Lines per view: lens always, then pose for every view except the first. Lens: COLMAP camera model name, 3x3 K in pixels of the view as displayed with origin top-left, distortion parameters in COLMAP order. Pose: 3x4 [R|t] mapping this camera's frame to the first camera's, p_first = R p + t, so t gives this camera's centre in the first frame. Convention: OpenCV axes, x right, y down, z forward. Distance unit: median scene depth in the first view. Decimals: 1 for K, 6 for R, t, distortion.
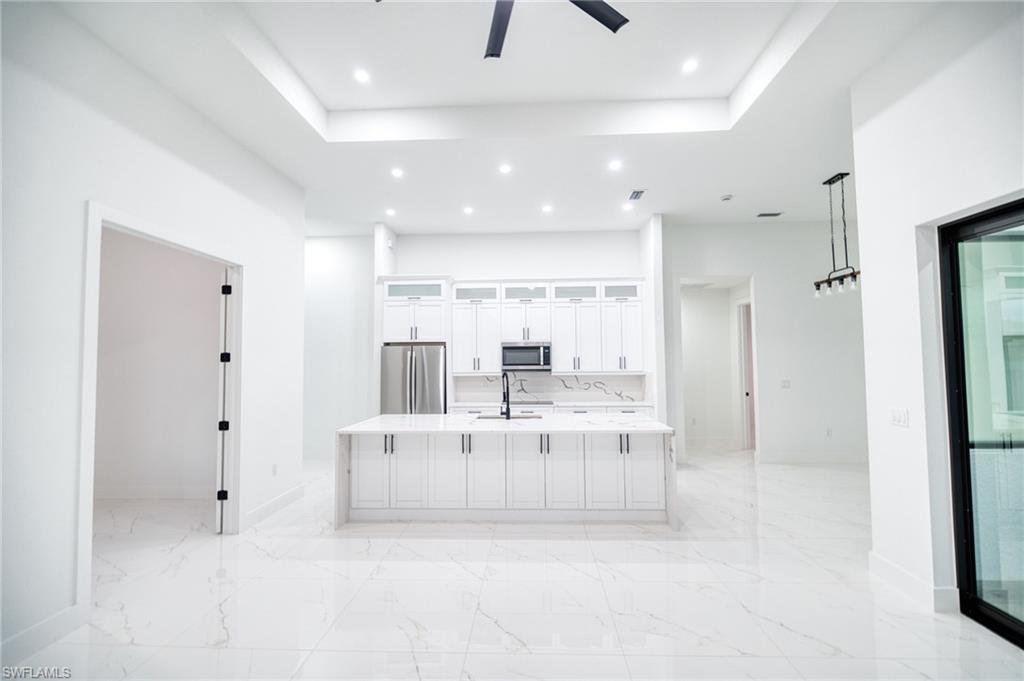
lens RADIAL K [[472.0, 0, 513.4], [0, 472.0, 334.9], [0, 0, 1]] dist [0.005219, -0.004531]
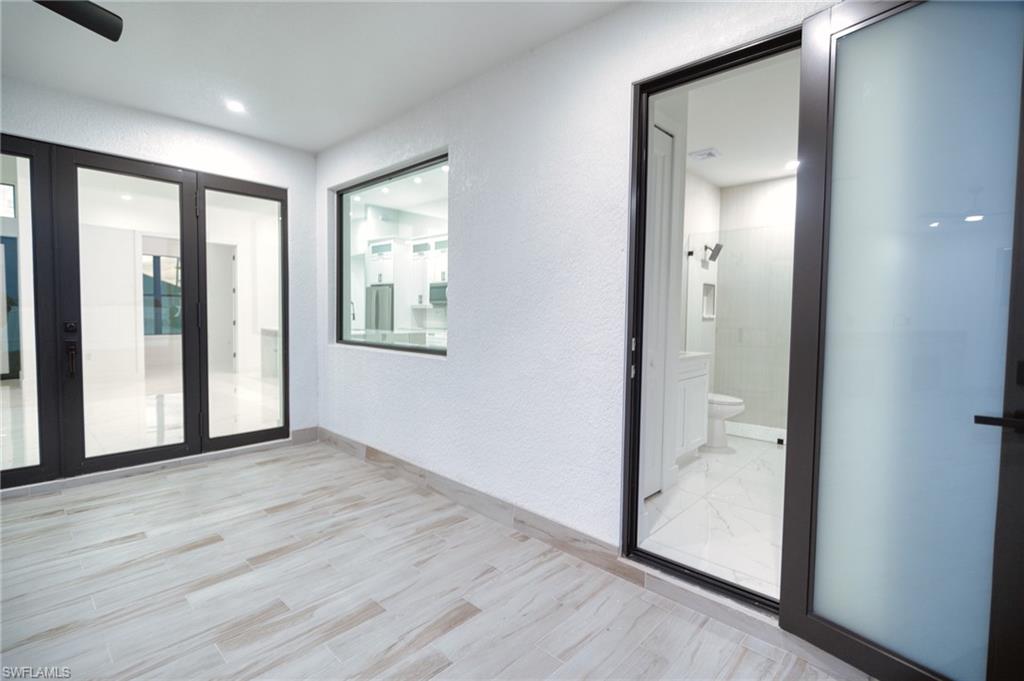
lens RADIAL K [[472.0, 0, 512.0], [0, 472.0, 338.8], [0, 0, 1]] dist [0.005219, -0.004531]
pose [[0.761323, 0.053838, -0.646134, 1.074418], [0.015769, 0.994714, 0.101464, 0.042127], [0.648181, -0.087436, 0.756450, 0.125986]]
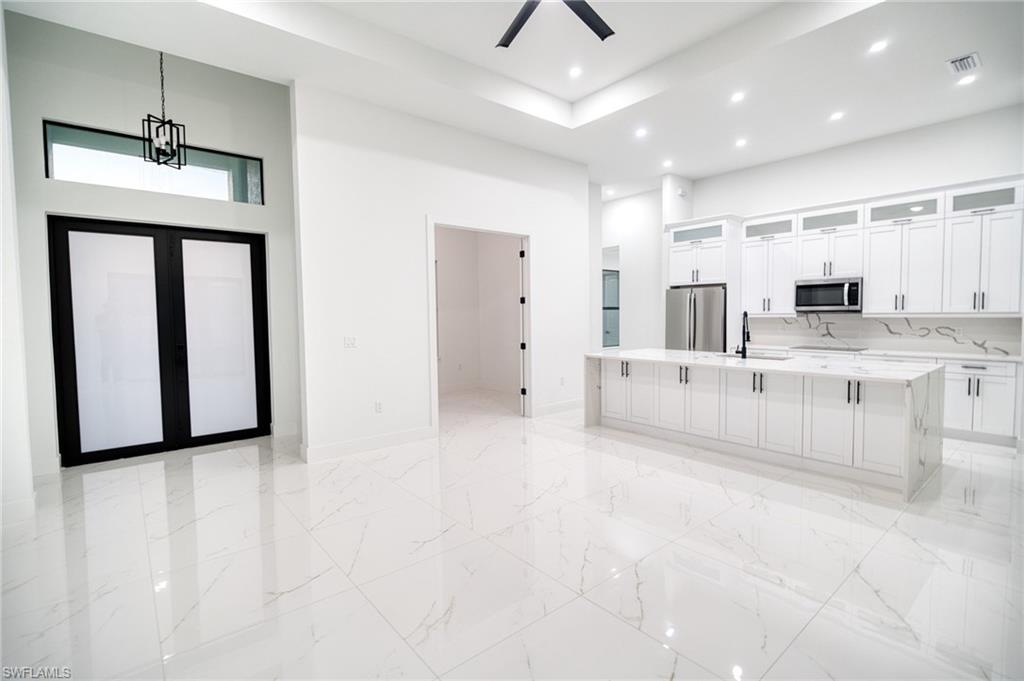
lens RADIAL K [[472.0, 0, 515.3], [0, 472.0, 336.5], [0, 0, 1]] dist [0.005219, -0.004531]
pose [[0.677609, 0.037995, -0.734440, 0.292629], [0.046986, 0.994388, 0.094793, 0.012190], [0.733919, -0.098741, 0.672021, -0.012622]]
